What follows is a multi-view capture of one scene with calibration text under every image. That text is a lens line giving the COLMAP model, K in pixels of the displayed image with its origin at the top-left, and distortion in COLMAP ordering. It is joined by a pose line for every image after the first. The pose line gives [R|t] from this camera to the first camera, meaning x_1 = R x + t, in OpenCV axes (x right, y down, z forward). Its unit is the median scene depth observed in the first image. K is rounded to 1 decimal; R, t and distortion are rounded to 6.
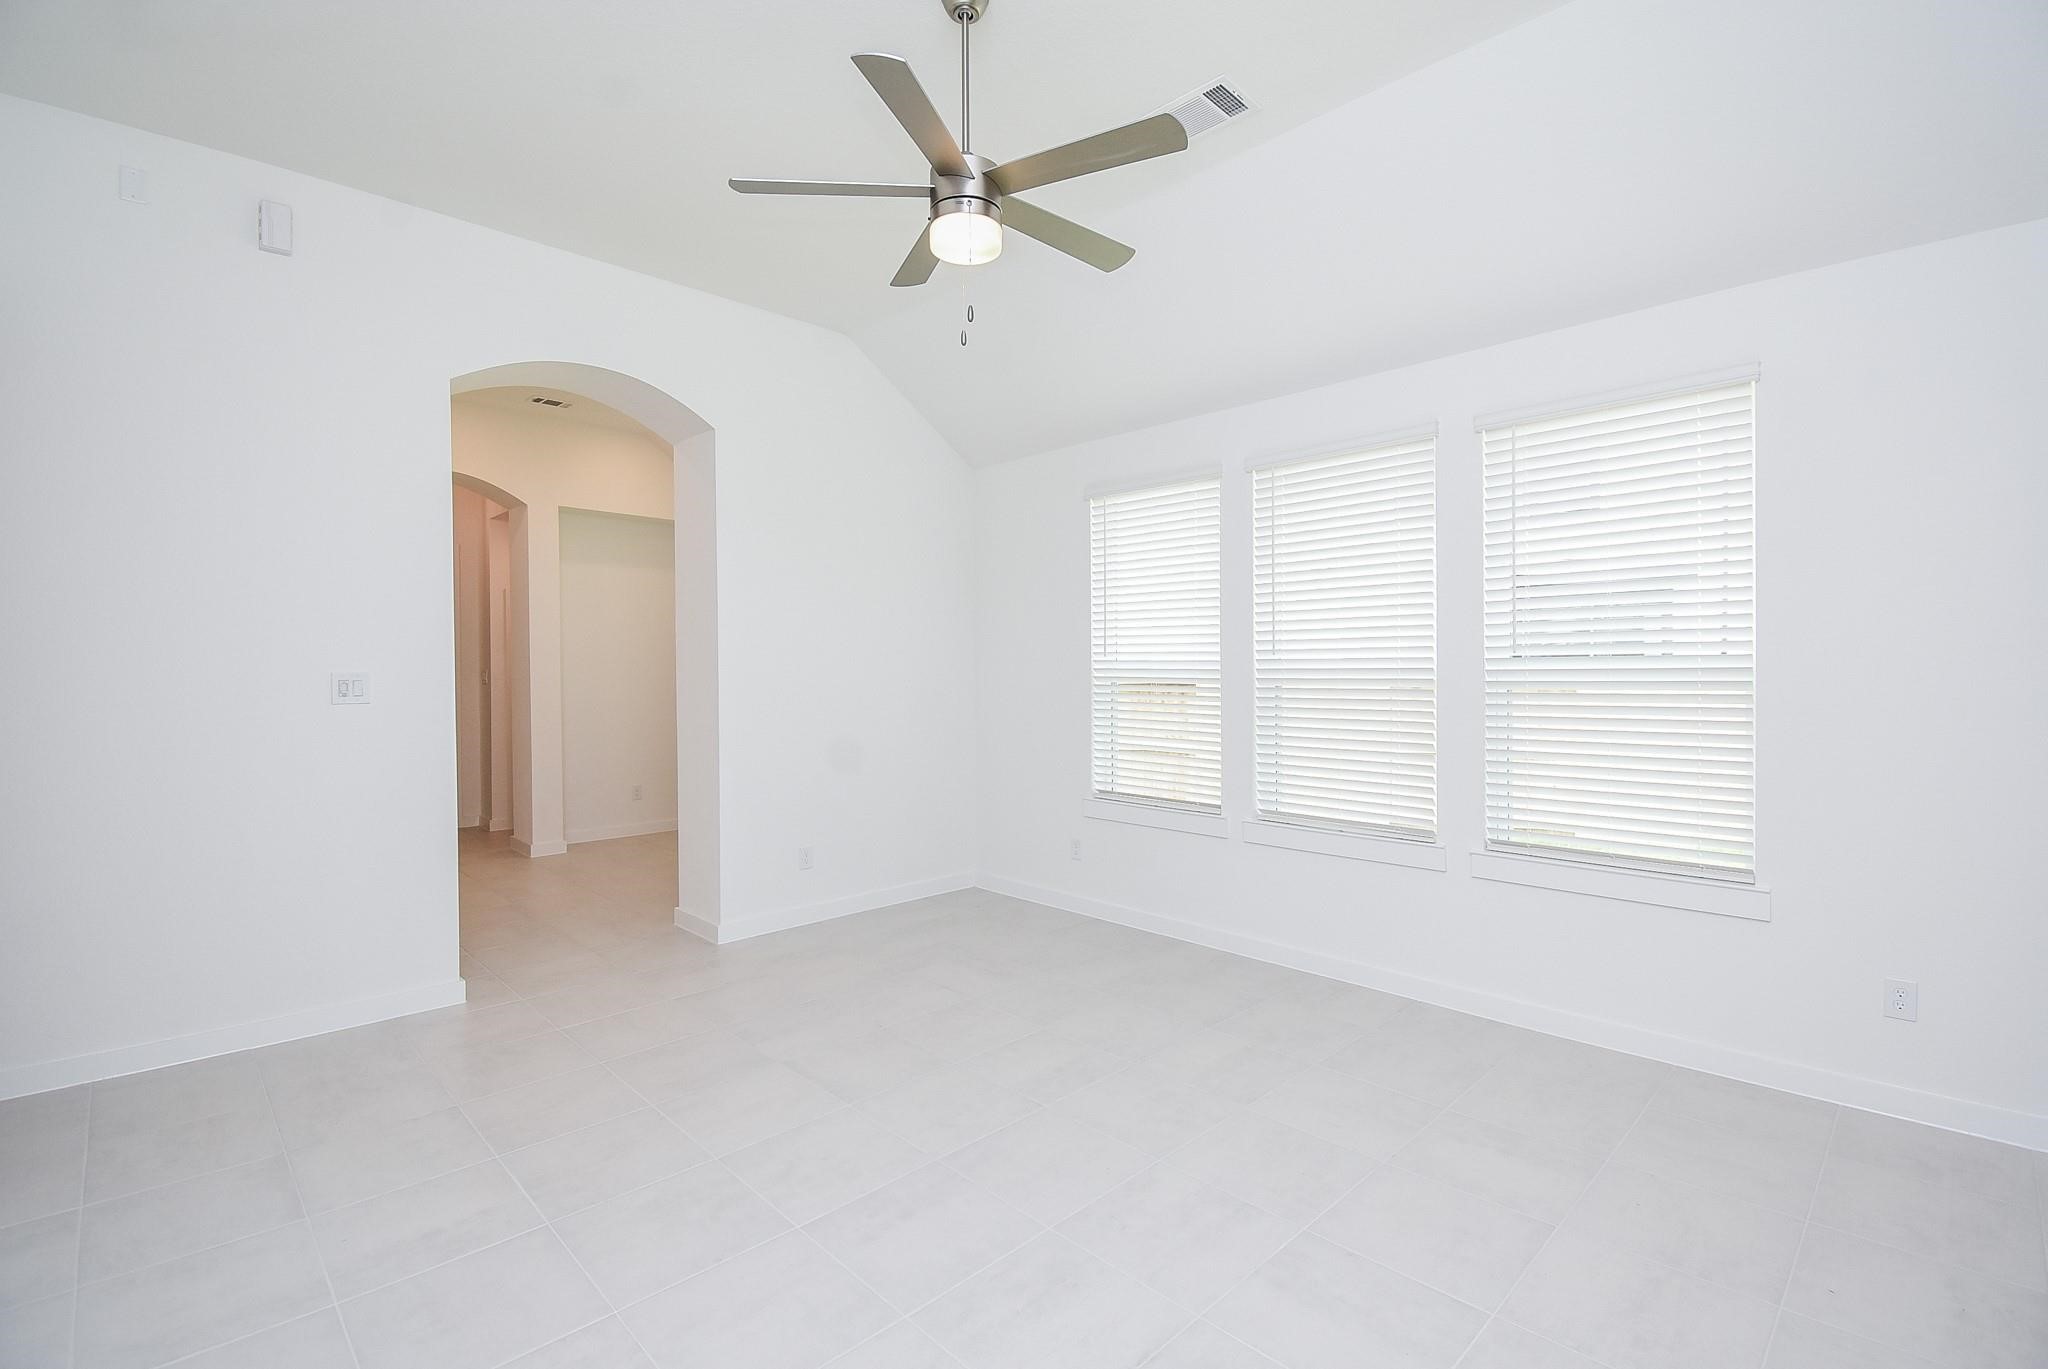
lens RADIAL K [[910.8, 0, 1013.7], [0, 910.8, 677.7], [0, 0, 1]] dist [0.008880, -0.000406]
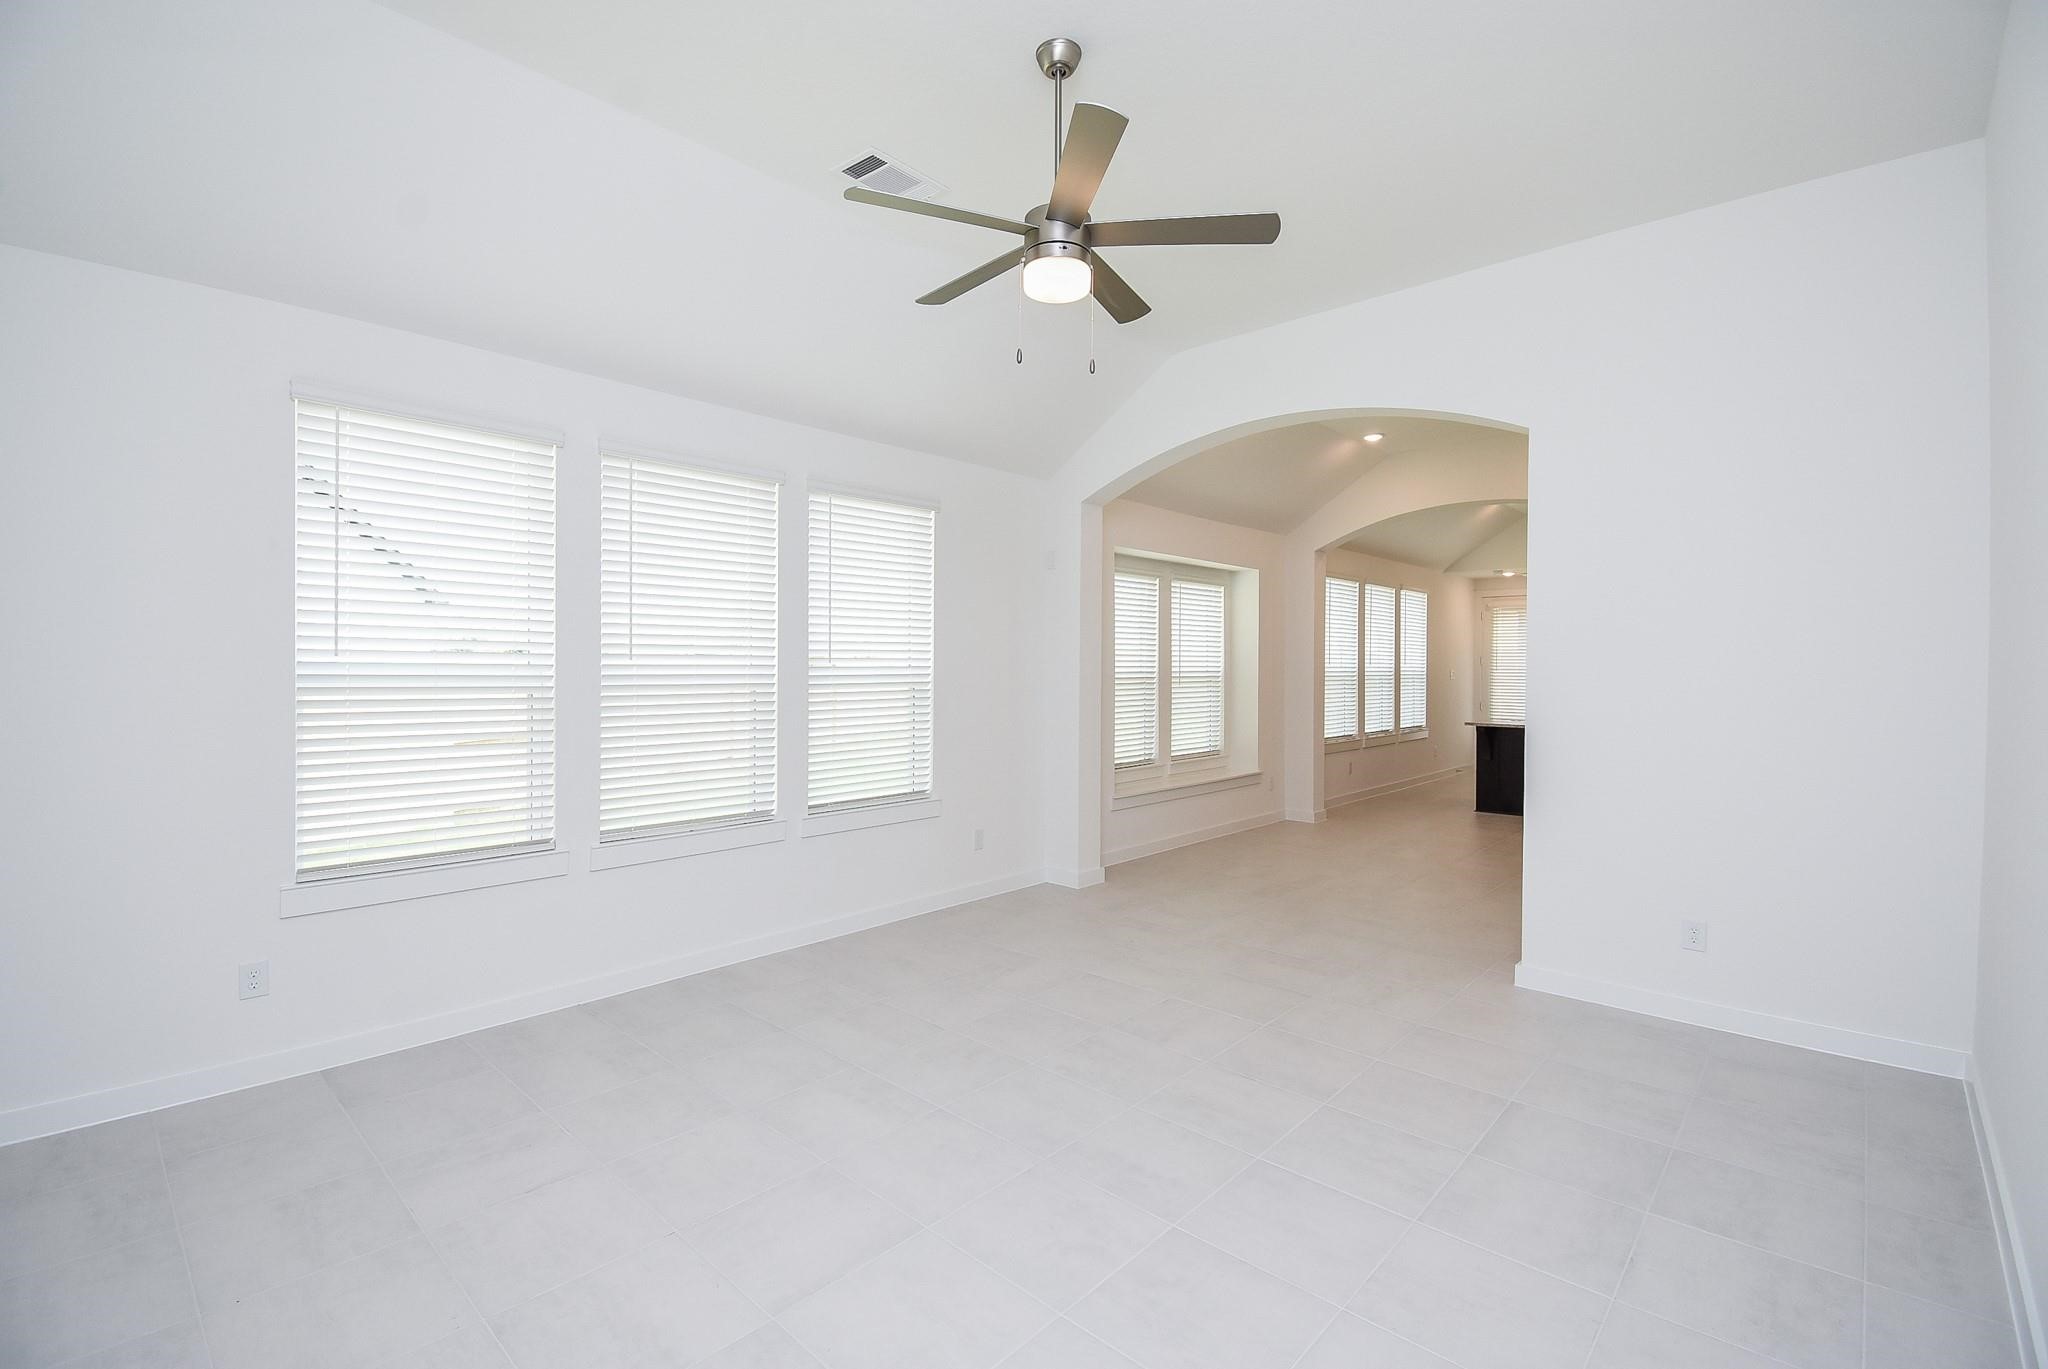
lens RADIAL K [[910.8, 0, 1013.7], [0, 910.8, 677.7], [0, 0, 1]] dist [0.008880, -0.000406]
pose [[-0.042799, -0.003993, 0.999076, -0.665934], [0.010233, 0.999938, 0.004435, -0.007053], [-0.999031, 0.010414, -0.042756, 0.649975]]
